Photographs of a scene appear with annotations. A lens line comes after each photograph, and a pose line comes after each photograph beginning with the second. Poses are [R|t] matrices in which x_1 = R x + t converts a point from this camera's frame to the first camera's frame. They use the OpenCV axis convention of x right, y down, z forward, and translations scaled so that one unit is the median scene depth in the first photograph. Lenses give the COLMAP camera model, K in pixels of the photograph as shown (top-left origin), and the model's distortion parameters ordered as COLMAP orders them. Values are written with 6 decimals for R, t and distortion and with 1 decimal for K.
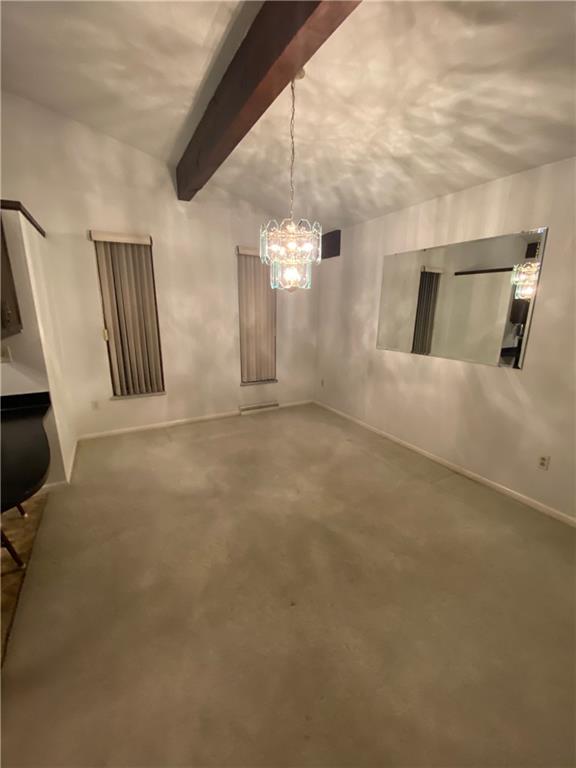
lens RADIAL K [[312.9, 0, 289.3], [0, 312.9, 389.9], [0, 0, 1]] dist [0.001774, -0.000800]
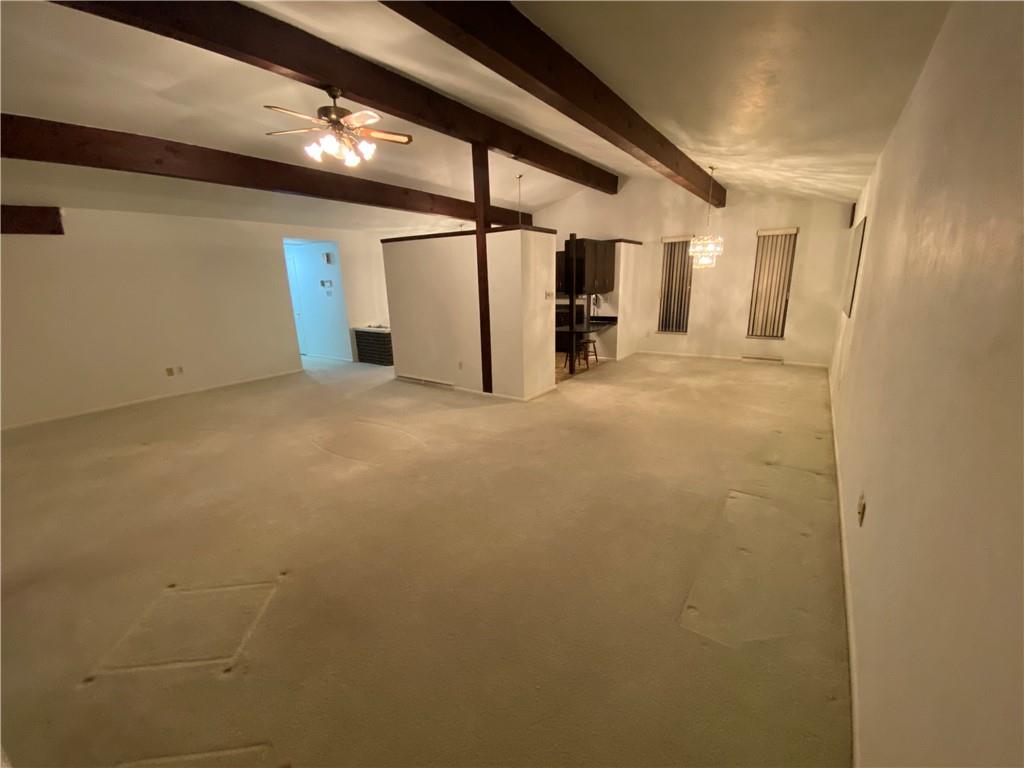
lens RADIAL K [[417.2, 0, 505.6], [0, 417.2, 384.3], [0, 0, 1]] dist [0.001774, -0.000800]
pose [[0.413932, 0.199505, -0.888177, 1.074685], [-0.205400, 0.970996, 0.122382, 0.179173], [0.886832, 0.131773, 0.442905, -0.642688]]
